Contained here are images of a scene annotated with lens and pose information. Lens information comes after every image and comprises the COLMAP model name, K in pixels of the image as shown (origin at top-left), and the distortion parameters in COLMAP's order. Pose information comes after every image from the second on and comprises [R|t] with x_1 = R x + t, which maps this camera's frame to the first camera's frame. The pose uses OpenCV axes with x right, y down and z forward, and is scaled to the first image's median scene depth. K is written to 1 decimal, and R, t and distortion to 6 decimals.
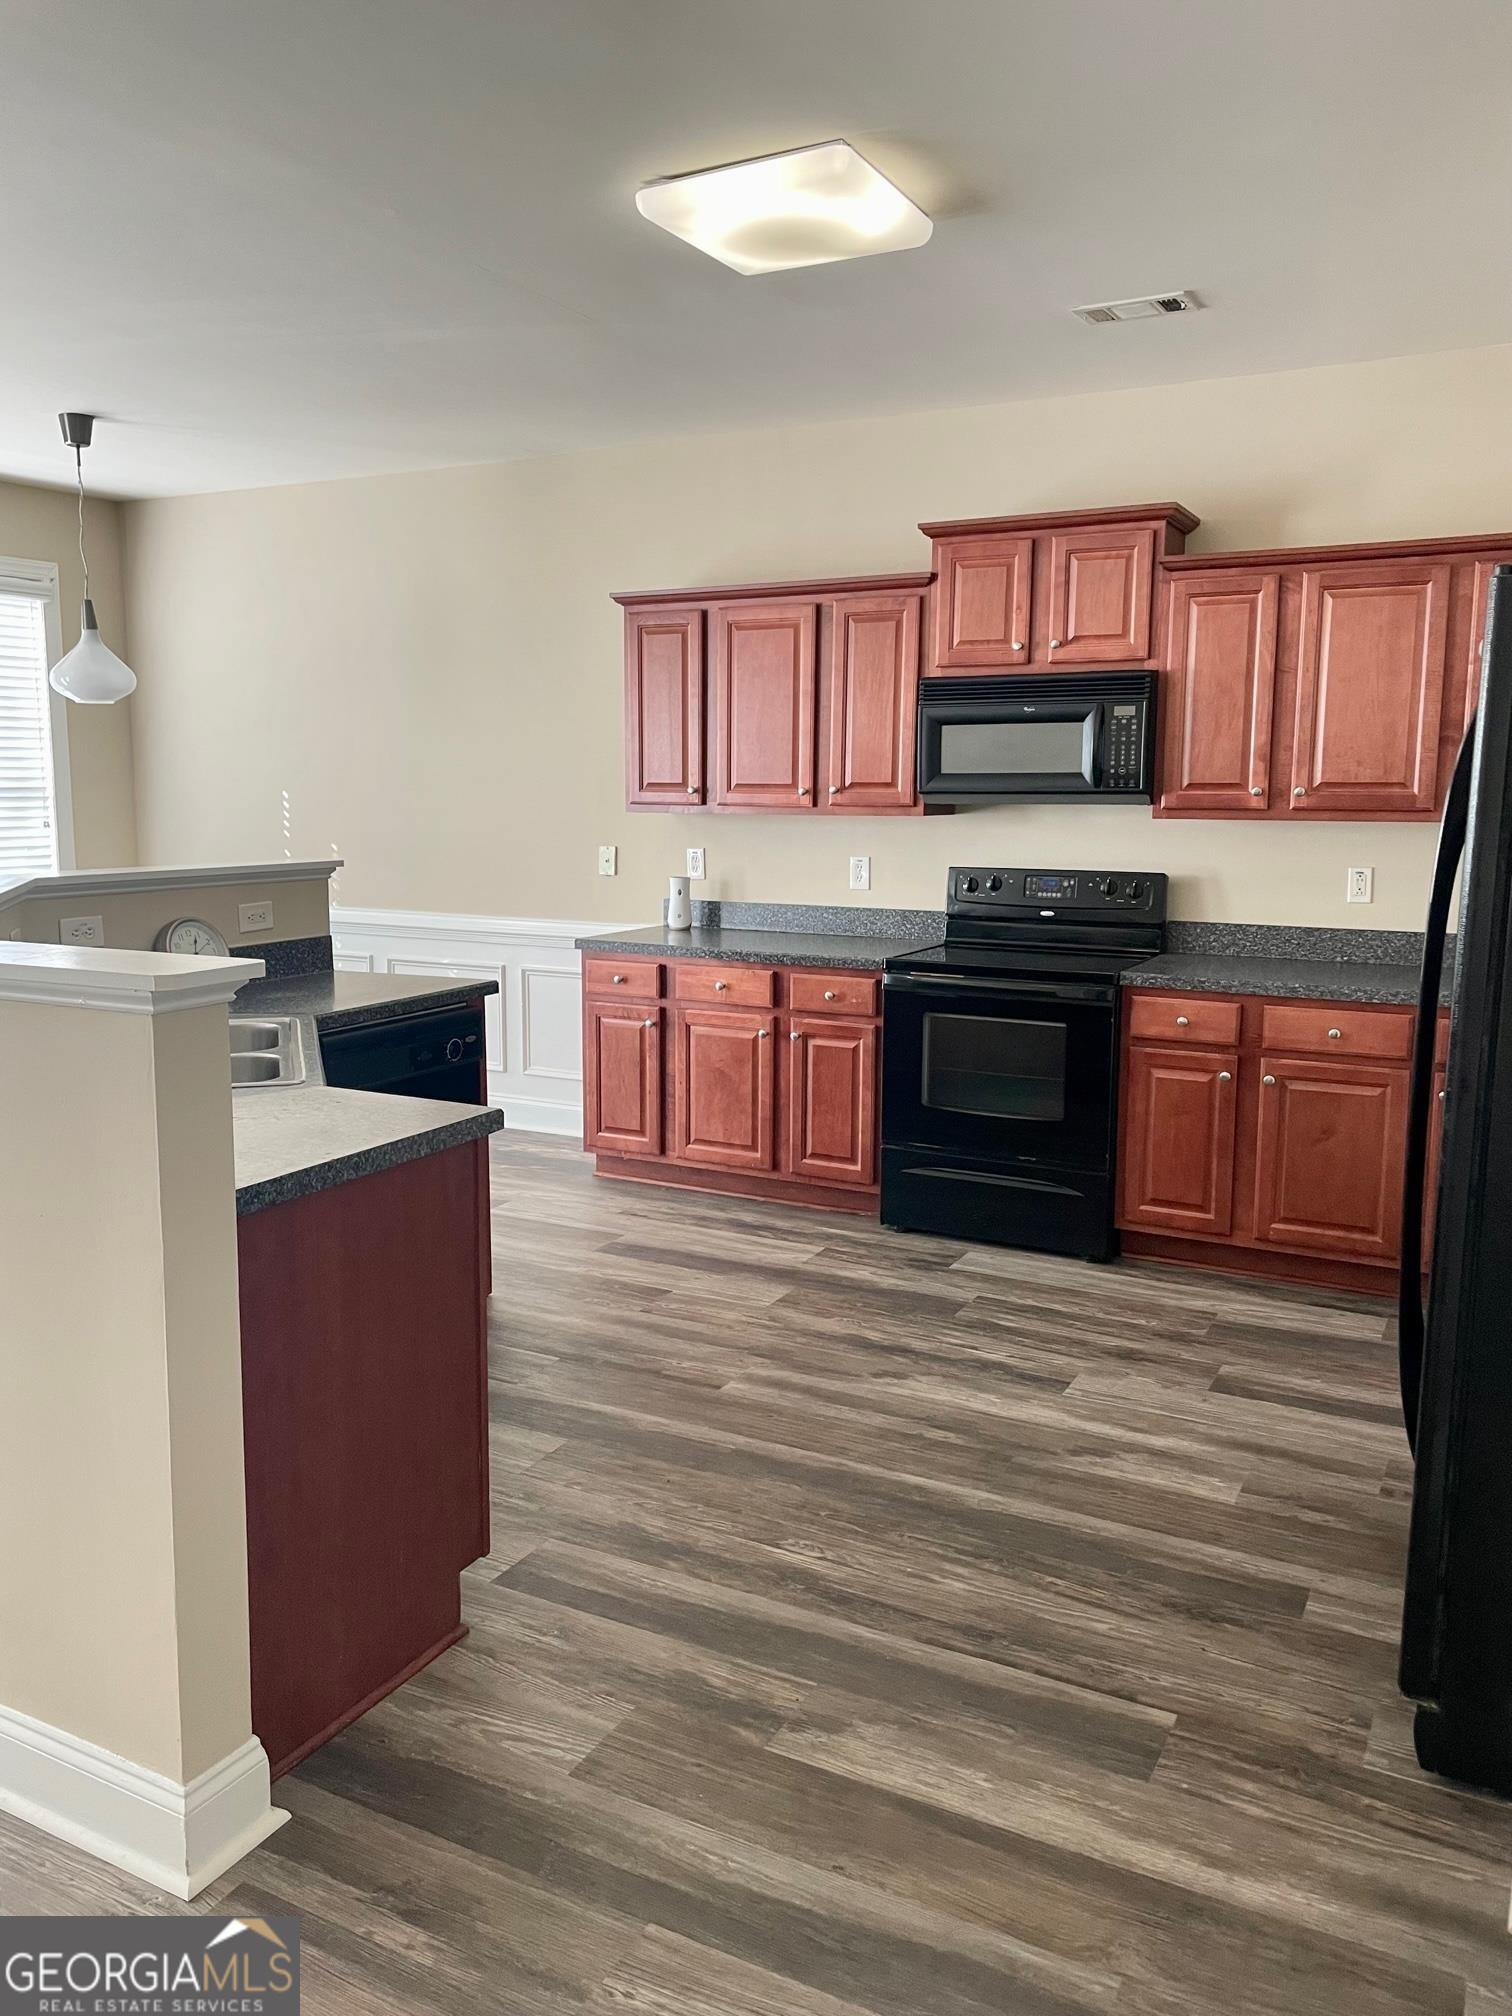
lens RADIAL K [[1524.9, 0, 739.3], [0, 1524.9, 1027.2], [0, 0, 1]] dist [0.056705, -0.080040]
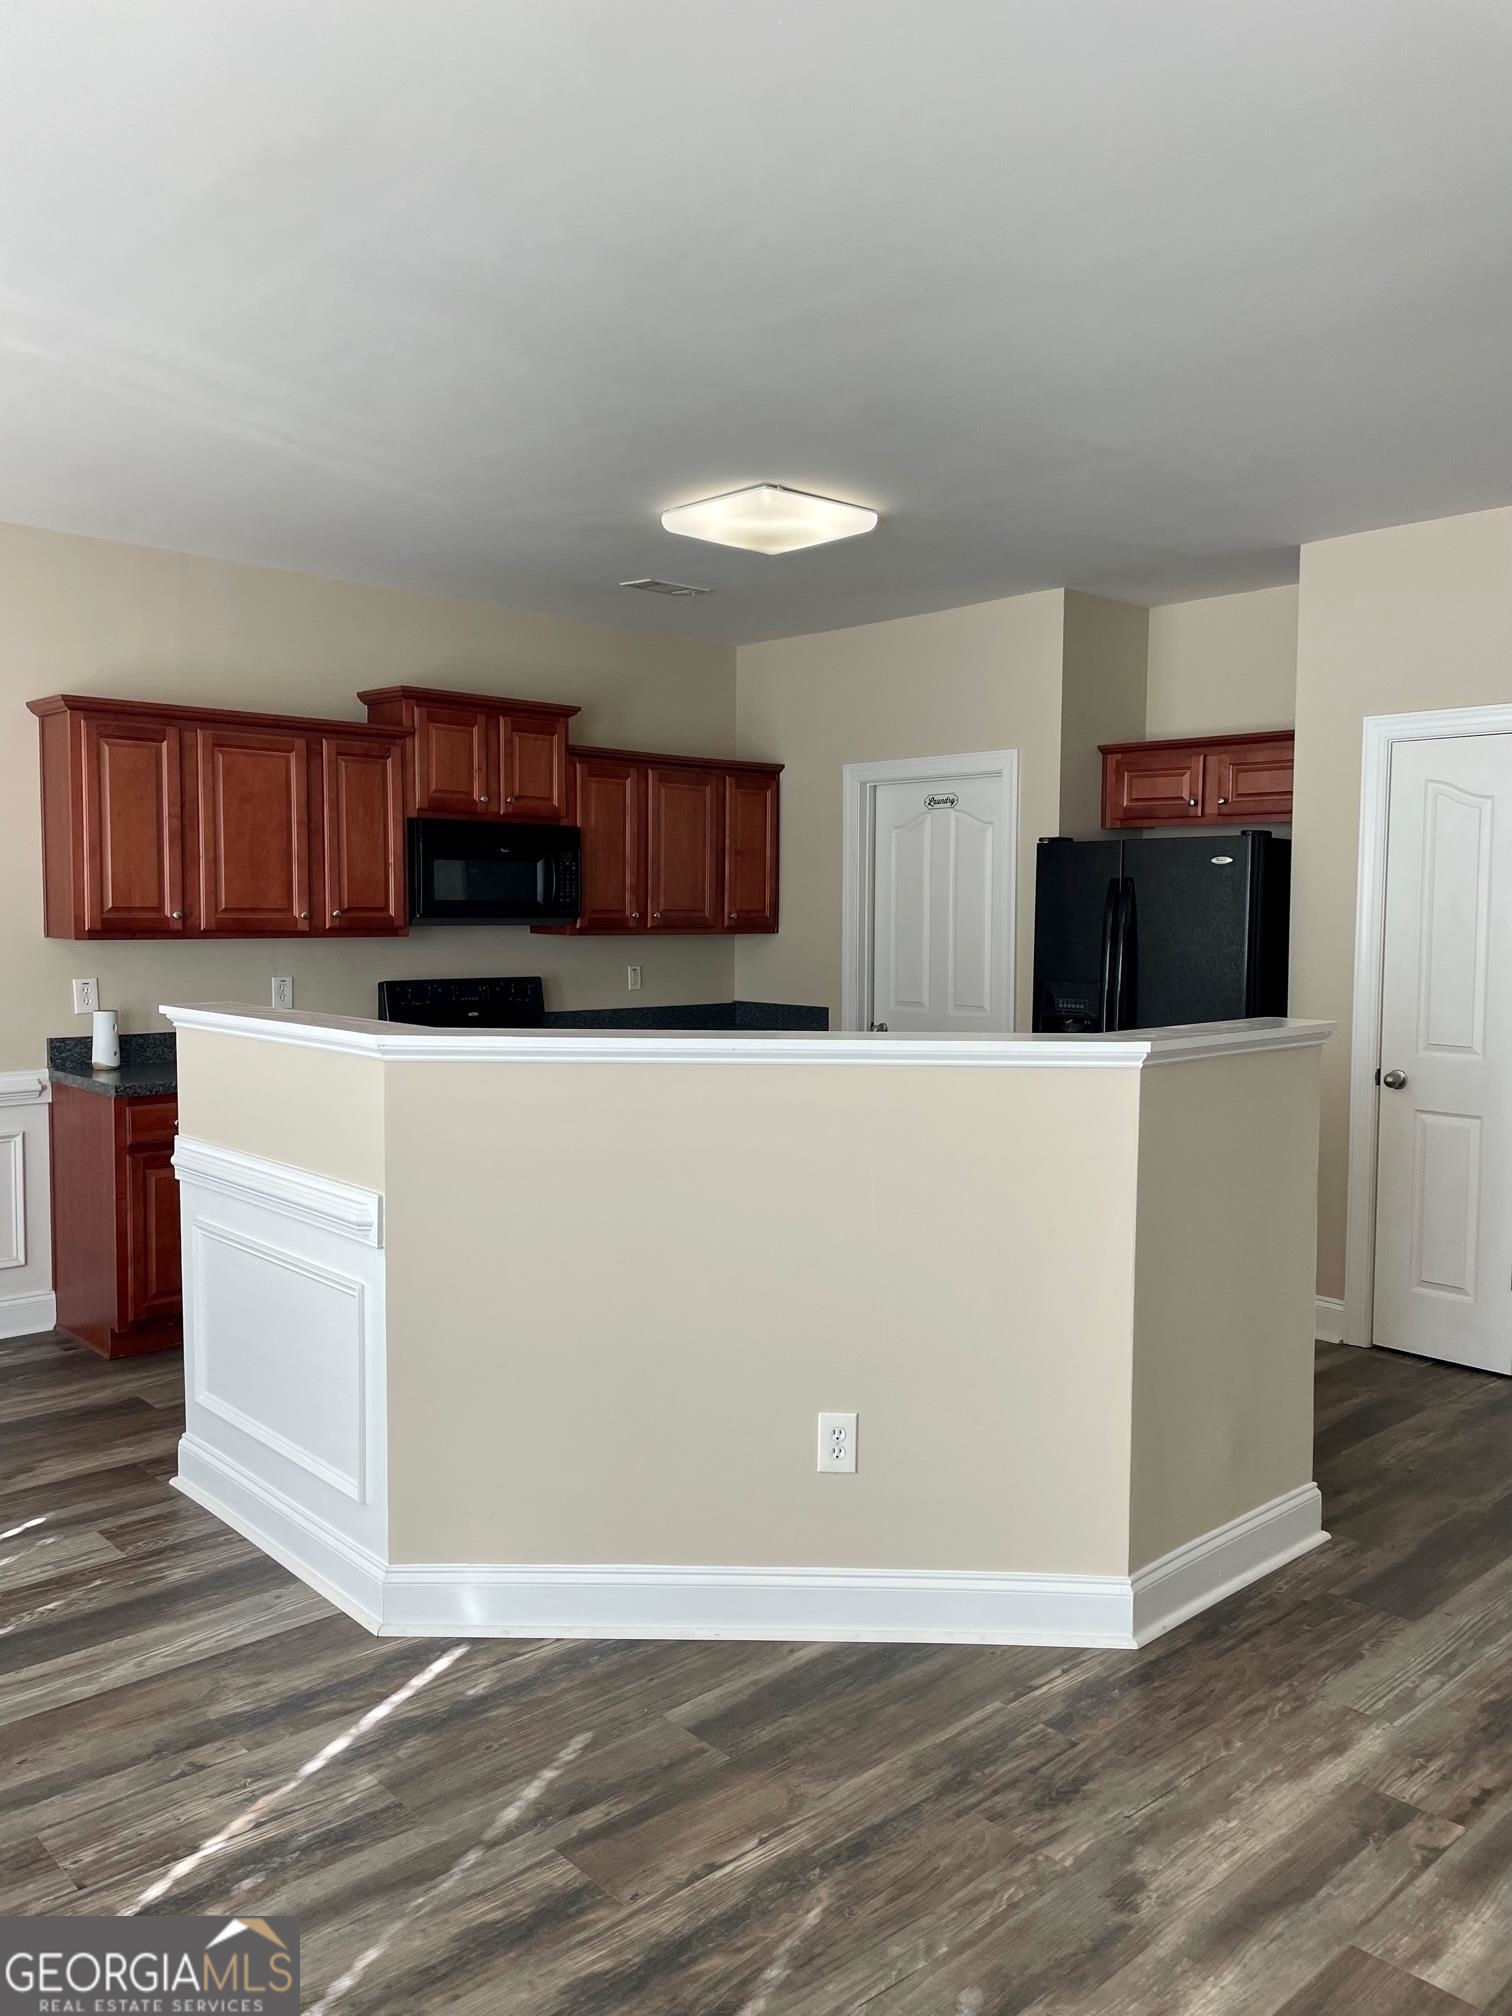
lens RADIAL K [[1524.9, 0, 776.7], [0, 1524.9, 1002.9], [0, 0, 1]] dist [0.056705, -0.080040]
pose [[0.318659, -0.060087, 0.945963, -0.837612], [0.149612, 0.988667, 0.012401, -0.059124], [-0.935988, 0.137576, 0.324037, 0.359356]]
